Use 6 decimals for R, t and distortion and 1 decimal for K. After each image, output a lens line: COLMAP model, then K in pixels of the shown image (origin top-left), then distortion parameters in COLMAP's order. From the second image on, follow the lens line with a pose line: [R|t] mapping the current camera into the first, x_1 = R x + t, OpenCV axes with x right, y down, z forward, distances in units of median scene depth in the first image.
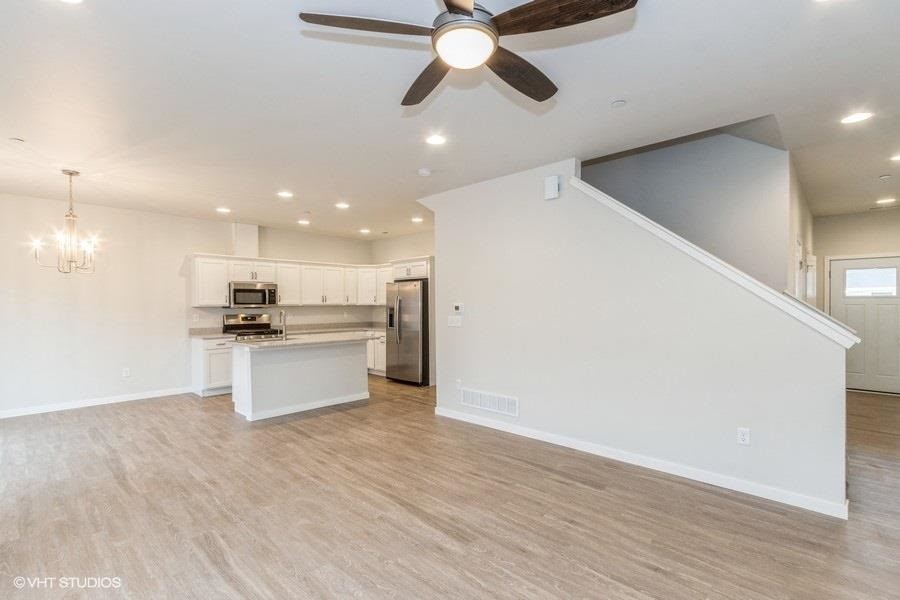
lens RADIAL K [[414.9, 0, 450.0], [0, 414.9, 300.0], [0, 0, 1]] dist [0.002522, 0.000411]
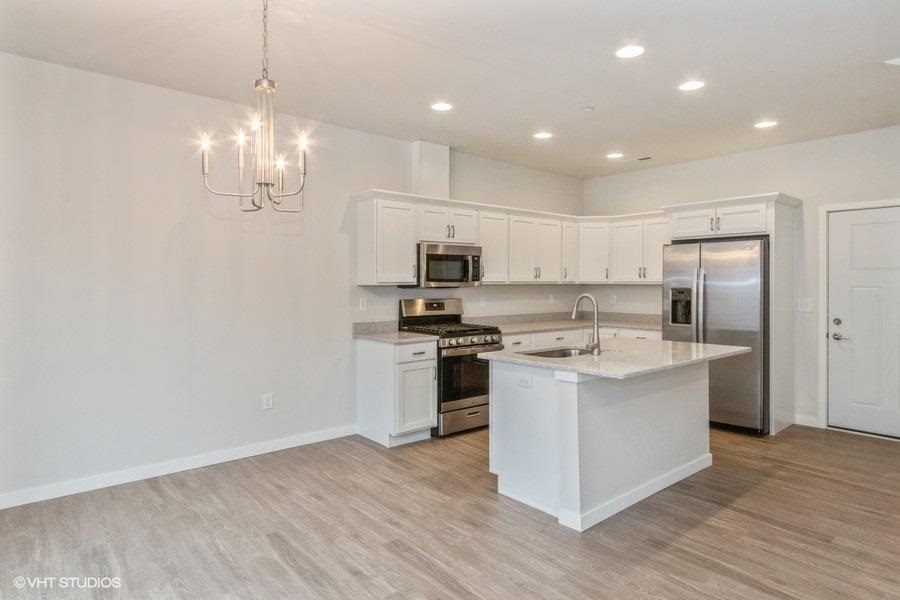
lens RADIAL K [[525.1, 0, 444.8], [0, 525.1, 282.7], [0, 0, 1]] dist [0.002363, 0.000873]
pose [[0.993317, 0.006214, -0.115249, -0.420149], [-0.004947, 0.999924, 0.011273, 0.004043], [0.115311, -0.010628, 0.993273, 0.295289]]
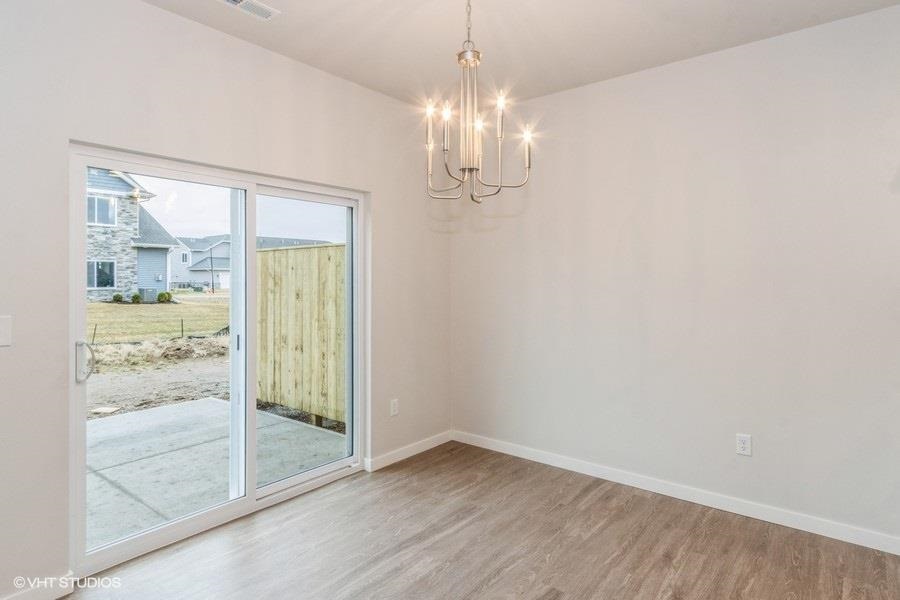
lens RADIAL K [[503.9, 0, 449.2], [0, 503.9, 278.1], [0, 0, 1]] dist [0.001396, 0.000047]
pose [[0.069704, 0.002553, -0.997564, -0.277418], [0.008387, 0.999960, 0.003145, 0.004845], [0.997532, -0.008586, 0.069680, 0.615304]]
